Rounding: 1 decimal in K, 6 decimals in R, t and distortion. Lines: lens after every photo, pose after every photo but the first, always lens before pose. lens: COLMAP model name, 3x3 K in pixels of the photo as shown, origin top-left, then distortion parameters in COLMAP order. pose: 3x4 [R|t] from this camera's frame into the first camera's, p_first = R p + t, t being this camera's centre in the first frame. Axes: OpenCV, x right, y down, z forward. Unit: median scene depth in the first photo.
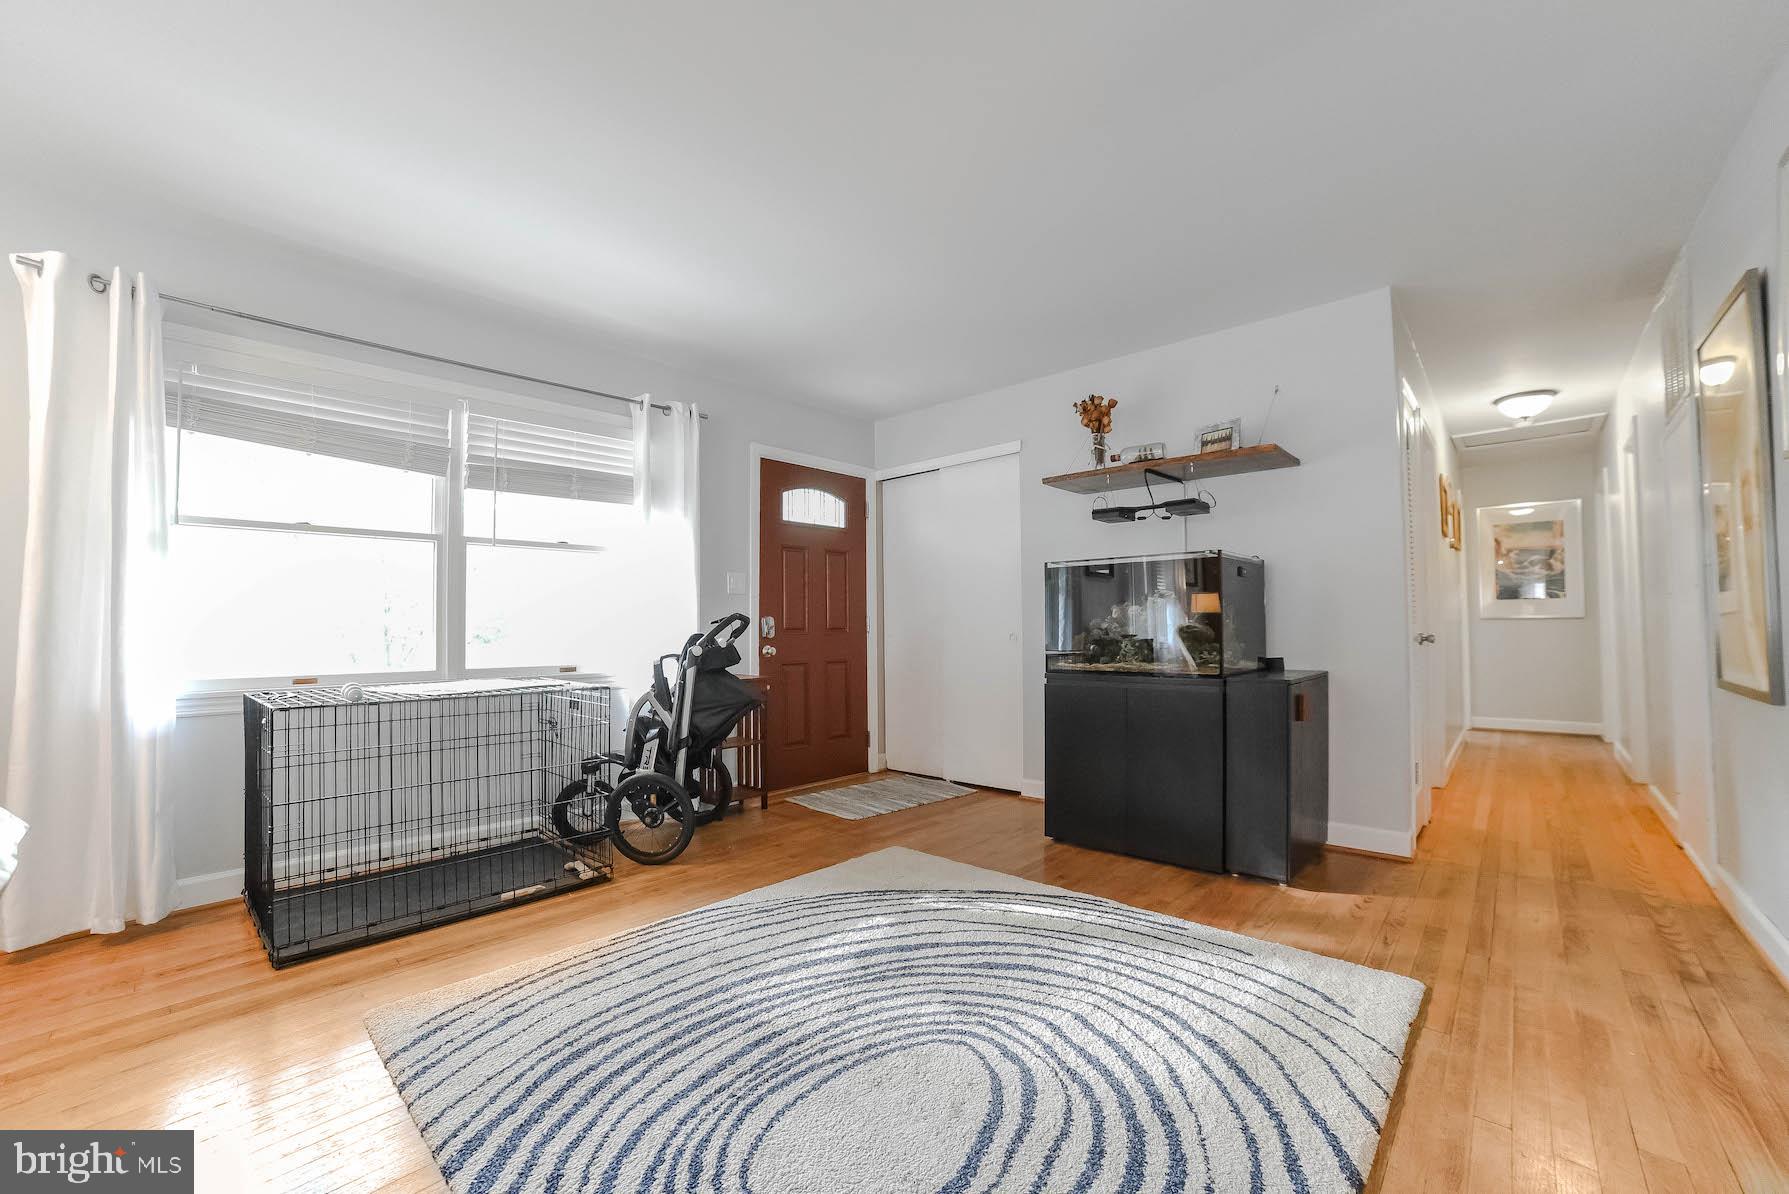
lens RADIAL K [[721.1, 0, 904.4], [0, 721.1, 609.2], [0, 0, 1]] dist [-0.101824, 0.036200]
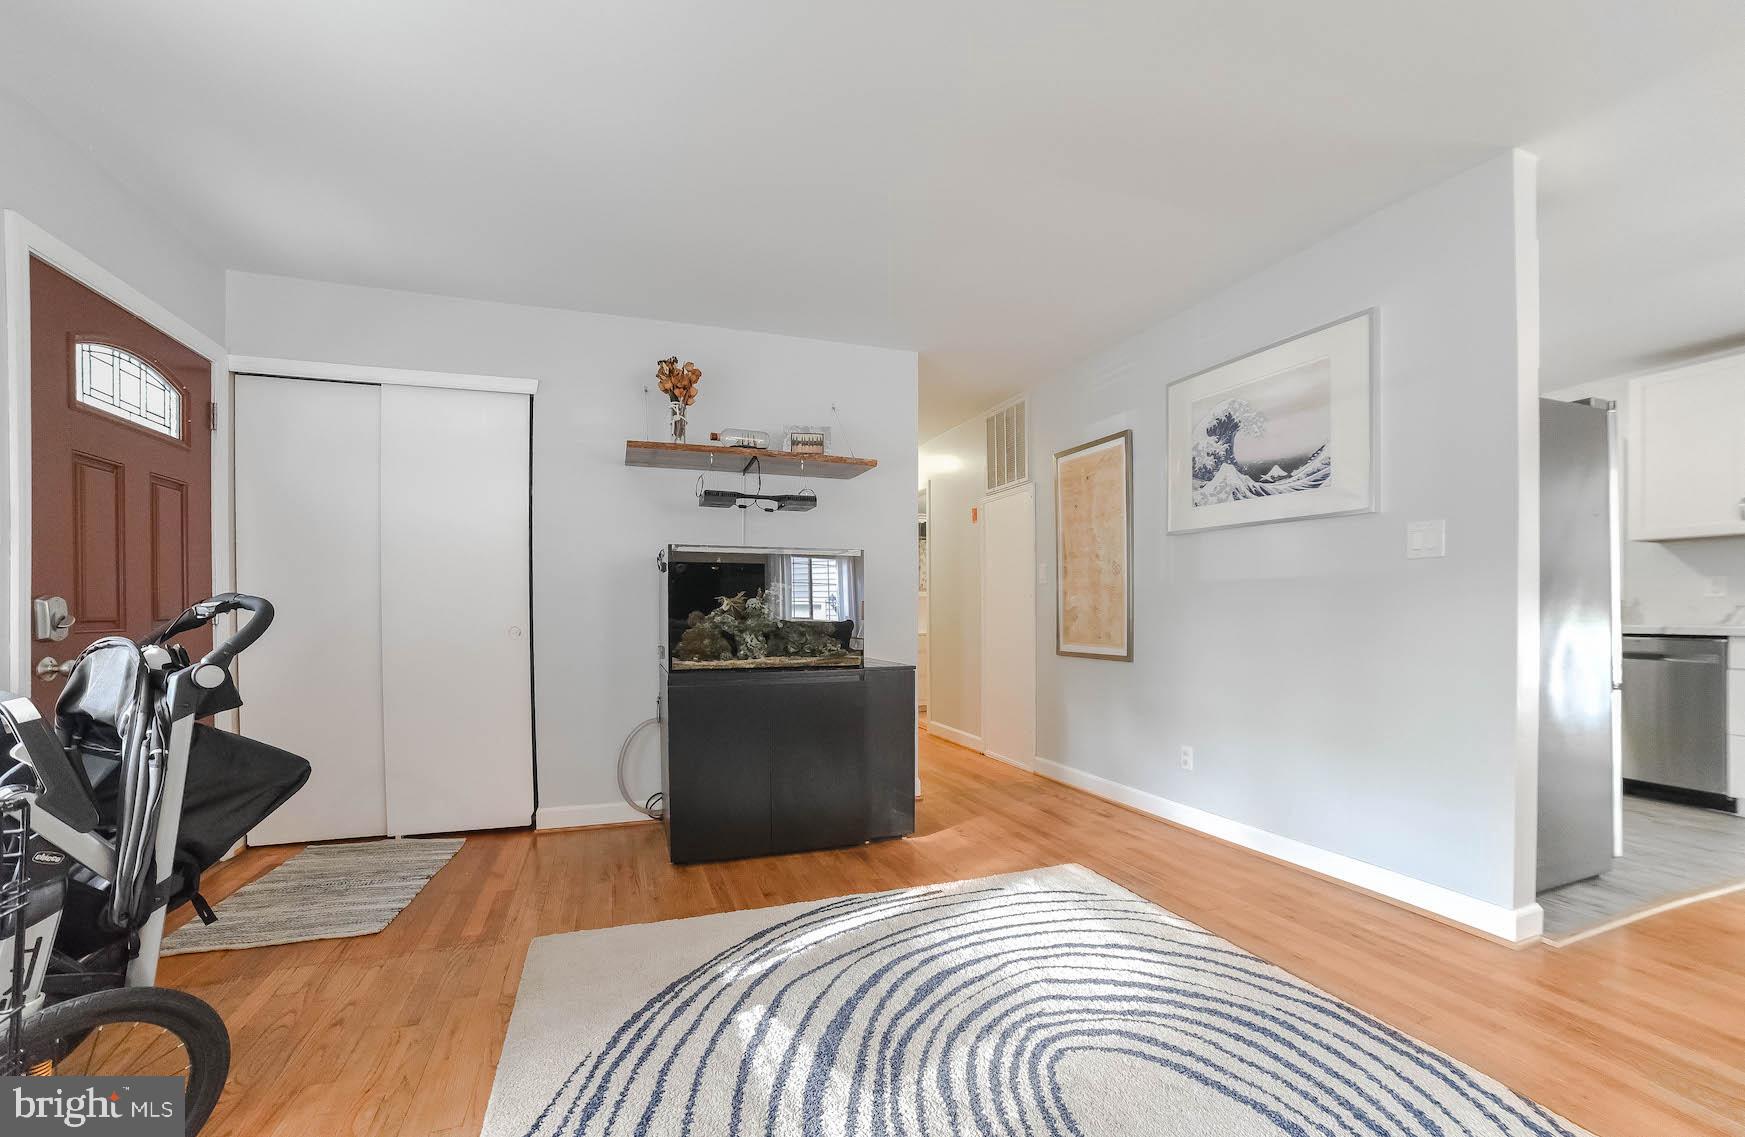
lens RADIAL K [[720.2, 0, 866.9], [0, 720.2, 616.0], [0, 0, 1]] dist [-0.103848, 0.042087]
pose [[0.449296, 0.000179, 0.893383, -0.600769], [-0.027522, 0.999528, 0.013641, 0.003541], [-0.892959, -0.030716, 0.449089, 0.545036]]
